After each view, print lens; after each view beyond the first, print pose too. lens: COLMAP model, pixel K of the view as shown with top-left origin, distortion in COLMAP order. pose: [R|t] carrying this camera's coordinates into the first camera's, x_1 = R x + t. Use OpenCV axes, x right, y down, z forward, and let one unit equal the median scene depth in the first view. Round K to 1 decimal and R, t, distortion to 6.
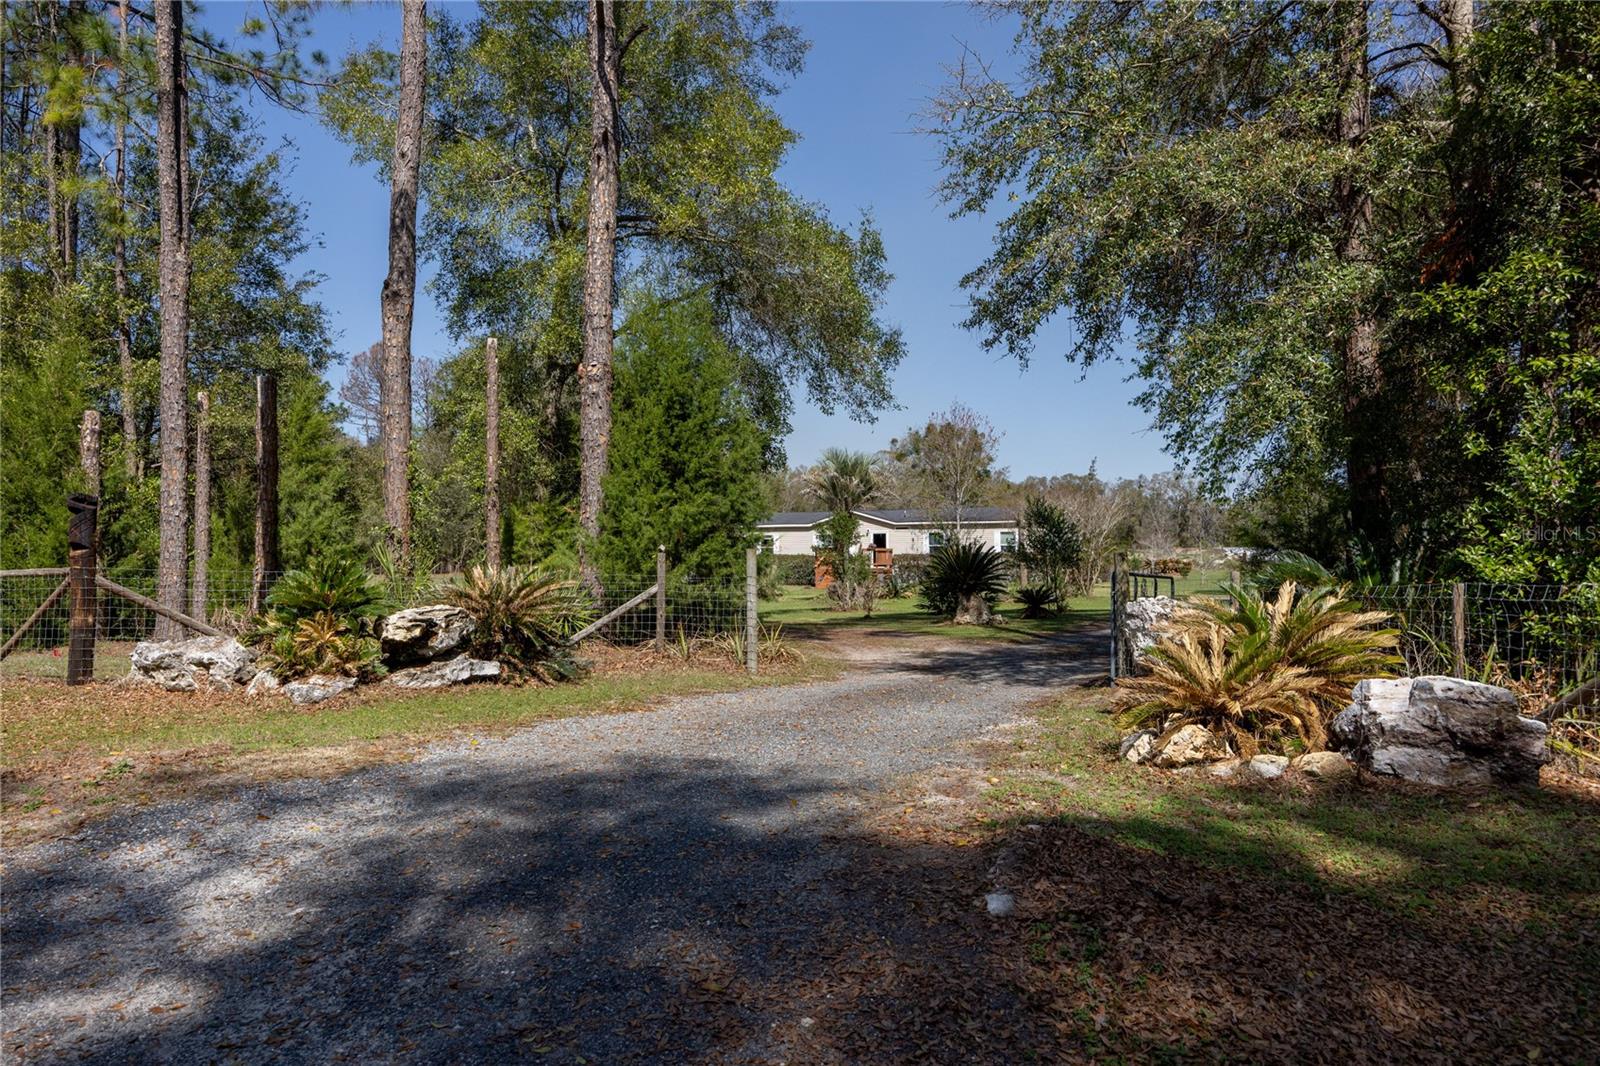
lens RADIAL K [[1161.0, 0, 802.3], [0, 1161.0, 531.6], [0, 0, 1]] dist [0.001441, 0.000239]
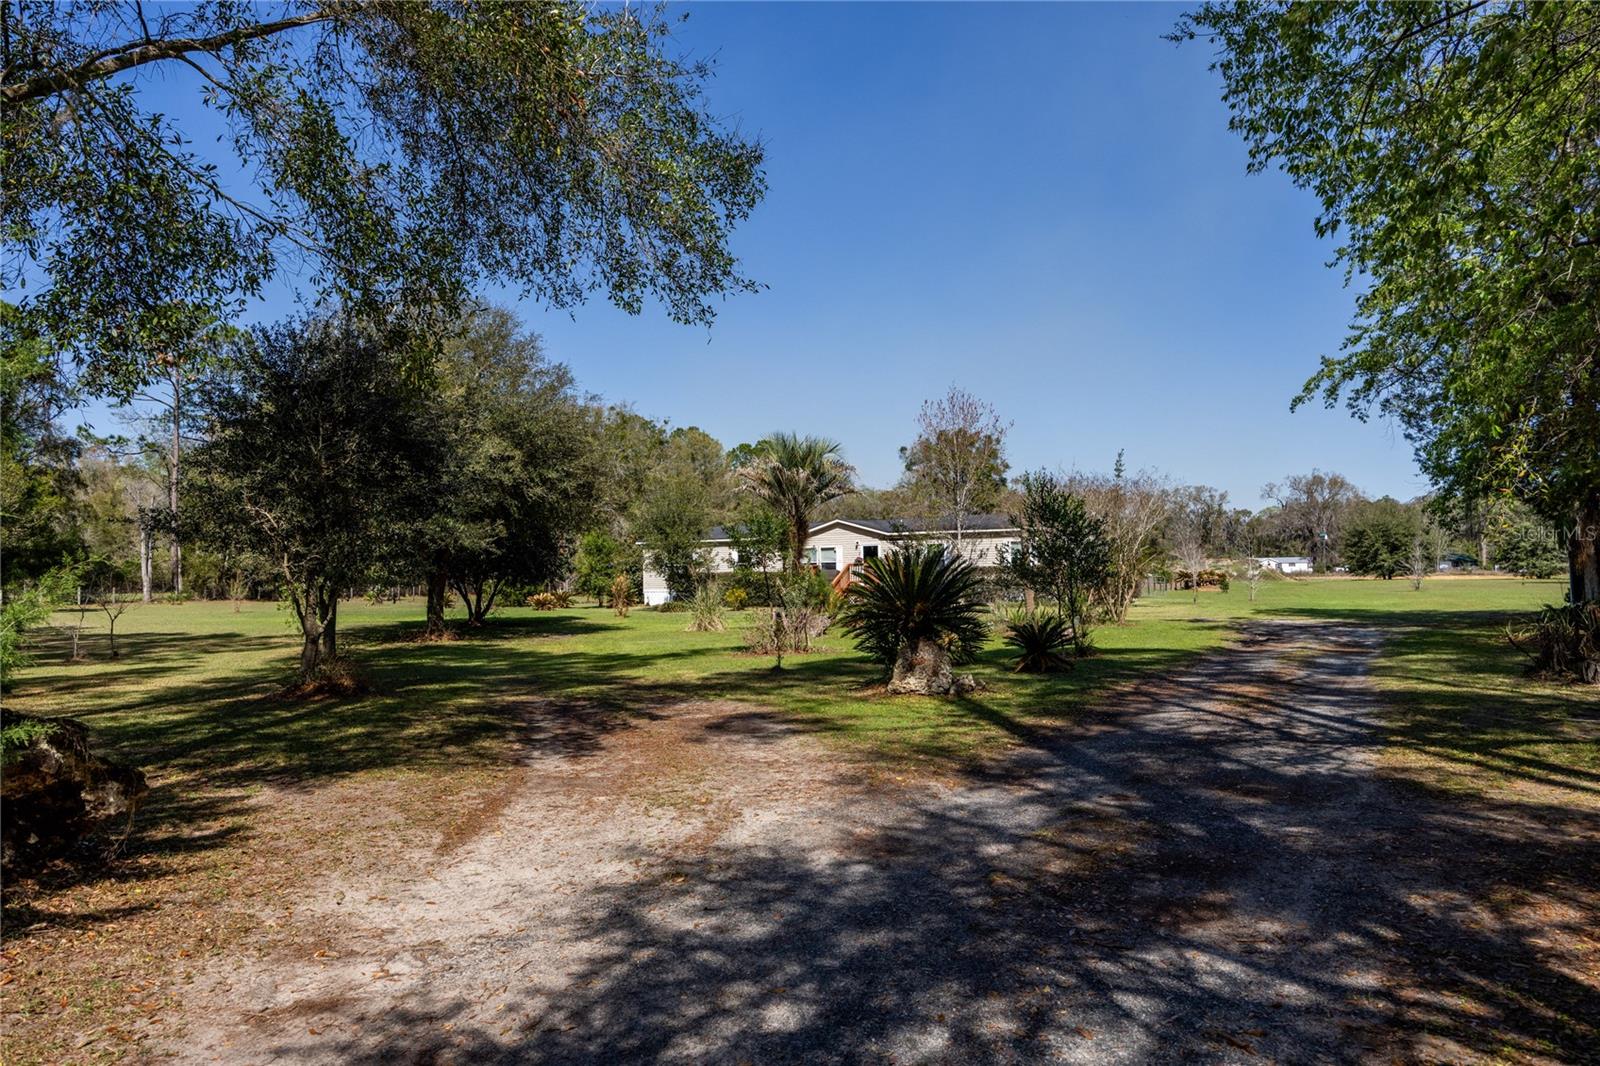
lens RADIAL K [[1048.8, 0, 797.0], [0, 1048.8, 536.8], [0, 0, 1]] dist [-0.003381, -0.000276]
pose [[0.998659, -0.014993, -0.049549, 0.077309], [0.014361, 0.999811, -0.013073, 0.006450], [0.049735, 0.012344, 0.998686, 0.333326]]
